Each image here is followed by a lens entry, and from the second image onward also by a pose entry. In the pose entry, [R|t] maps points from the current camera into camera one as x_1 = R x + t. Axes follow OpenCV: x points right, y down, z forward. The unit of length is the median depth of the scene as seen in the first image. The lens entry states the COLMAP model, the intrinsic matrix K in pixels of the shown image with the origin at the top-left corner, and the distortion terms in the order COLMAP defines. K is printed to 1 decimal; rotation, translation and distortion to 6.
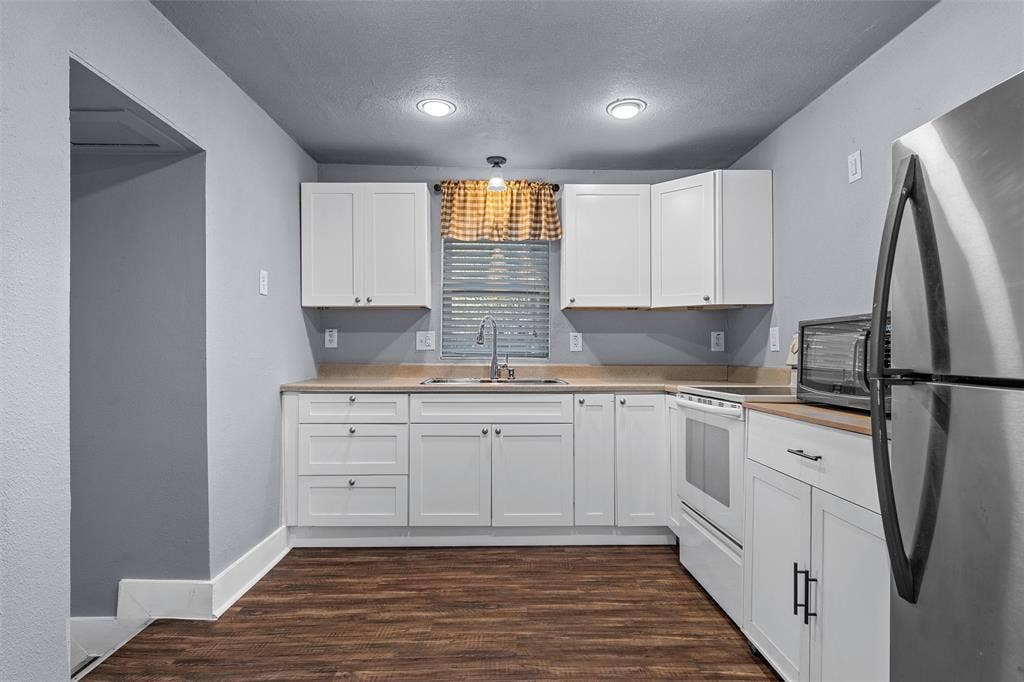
lens RADIAL K [[598.9, 0, 512.0], [0, 598.9, 341.0], [0, 0, 1]] dist [0.021267, 0.000643]
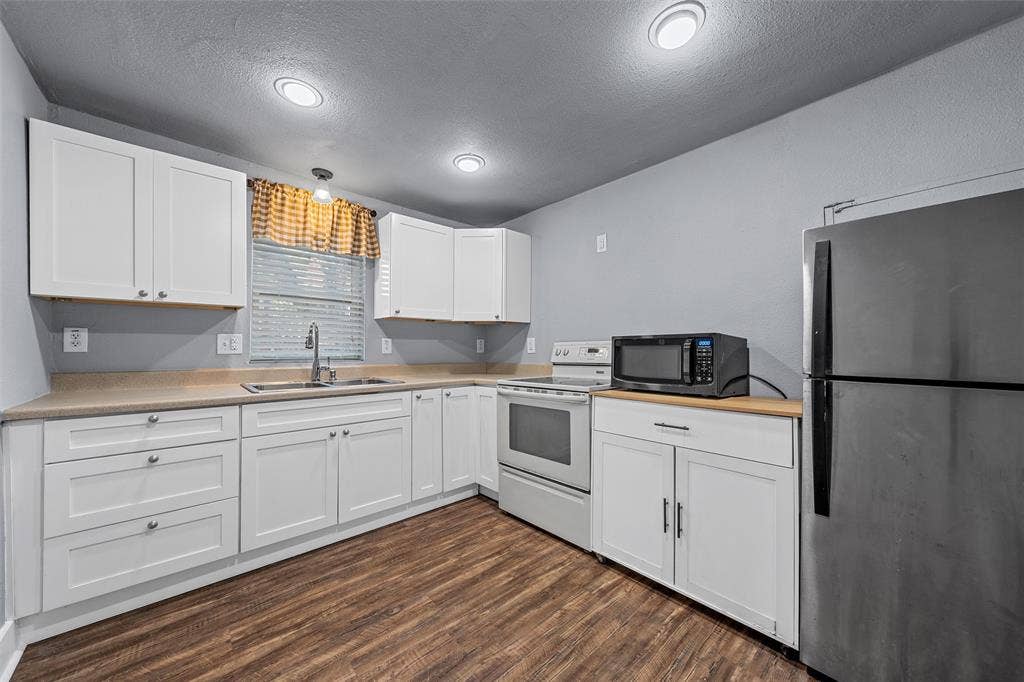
lens RADIAL K [[372.9, 0, 514.5], [0, 372.9, 346.5], [0, 0, 1]] dist [0.000430, -0.000108]
pose [[0.739936, 0.003424, 0.672669, -0.224367], [-0.011930, 0.999897, 0.008033, -0.007273], [-0.672572, -0.013969, 0.739900, 0.295223]]
